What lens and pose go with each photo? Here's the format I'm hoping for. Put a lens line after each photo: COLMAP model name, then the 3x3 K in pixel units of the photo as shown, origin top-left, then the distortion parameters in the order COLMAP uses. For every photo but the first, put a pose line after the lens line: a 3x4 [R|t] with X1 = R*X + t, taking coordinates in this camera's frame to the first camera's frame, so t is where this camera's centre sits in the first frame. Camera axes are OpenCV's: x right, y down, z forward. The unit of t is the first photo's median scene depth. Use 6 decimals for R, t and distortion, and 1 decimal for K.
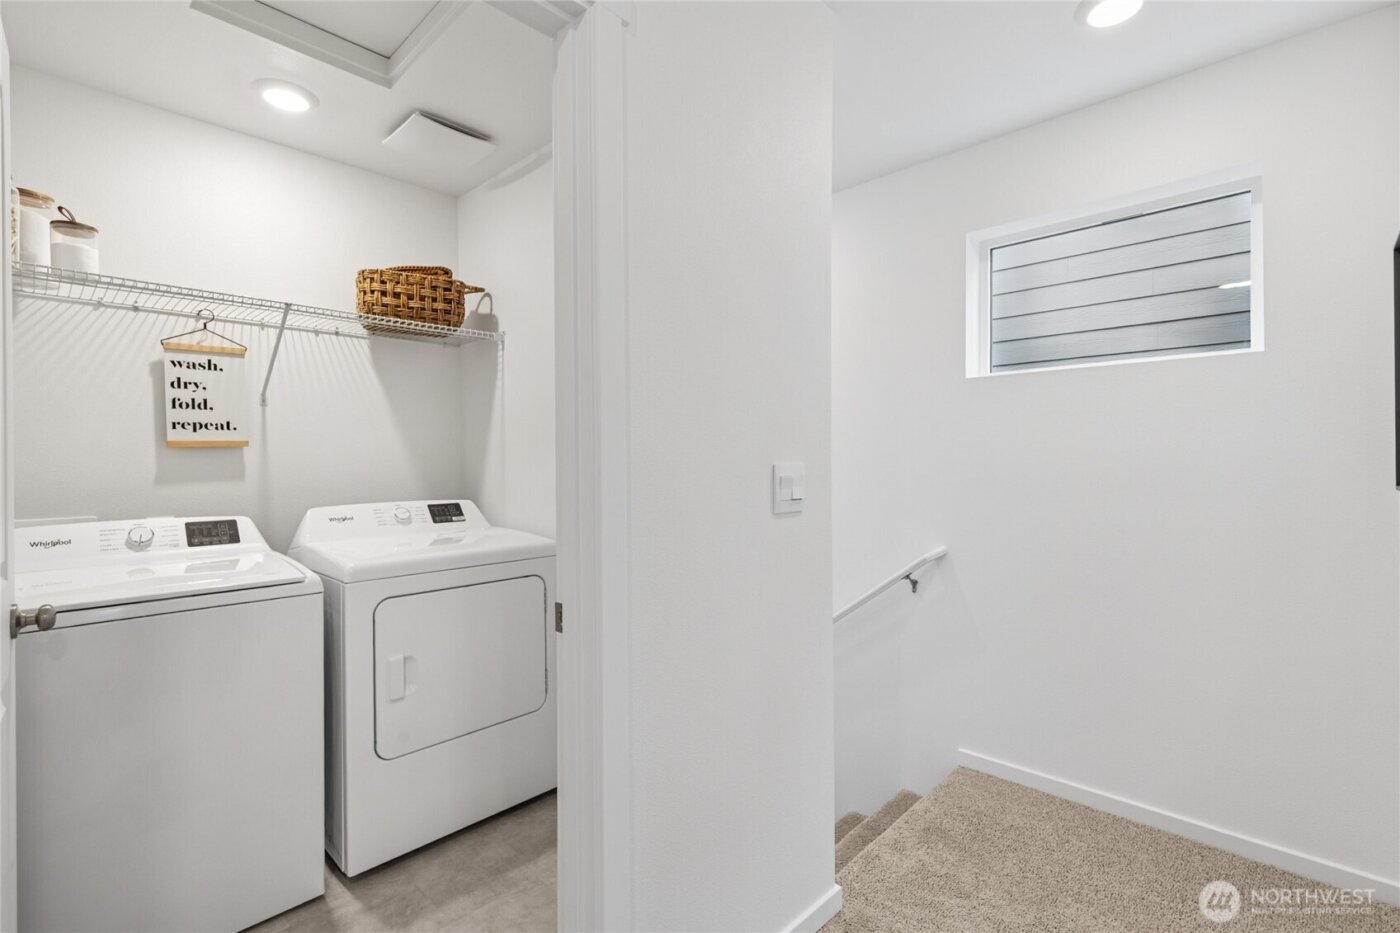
lens RADIAL K [[633.8, 0, 693.5], [0, 633.8, 469.4], [0, 0, 1]] dist [0.014021, -0.000281]
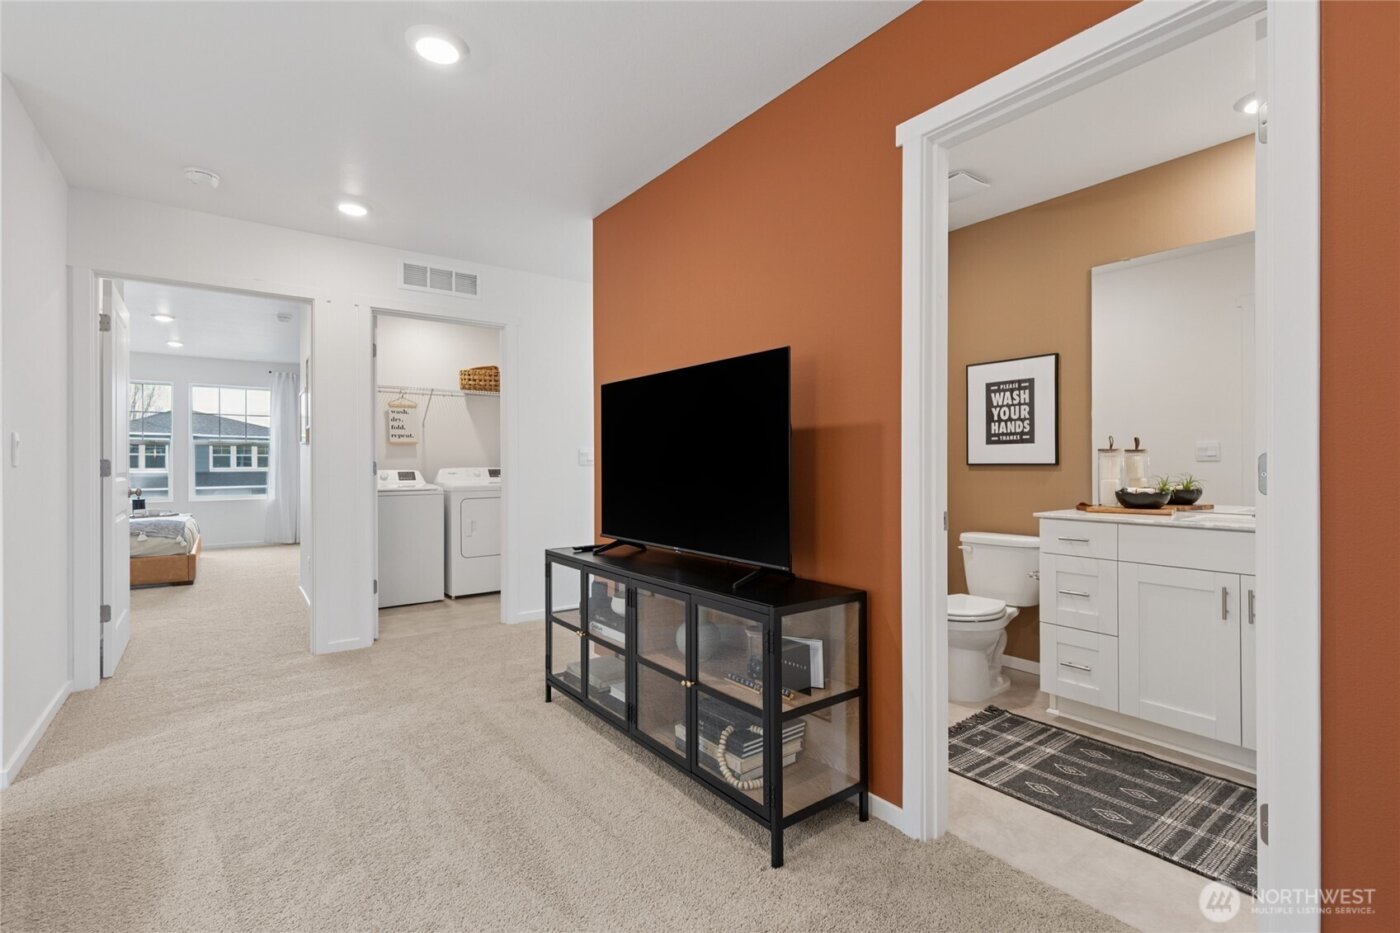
lens RADIAL K [[633.8, 0, 703.4], [0, 633.8, 467.3], [0, 0, 1]] dist [0.014021, -0.000281]
pose [[0.987287, 0.002465, -0.158929, 0.806953], [-0.003455, 0.999976, -0.005953, 0.066690], [0.158910, 0.006426, 0.987272, -1.286998]]
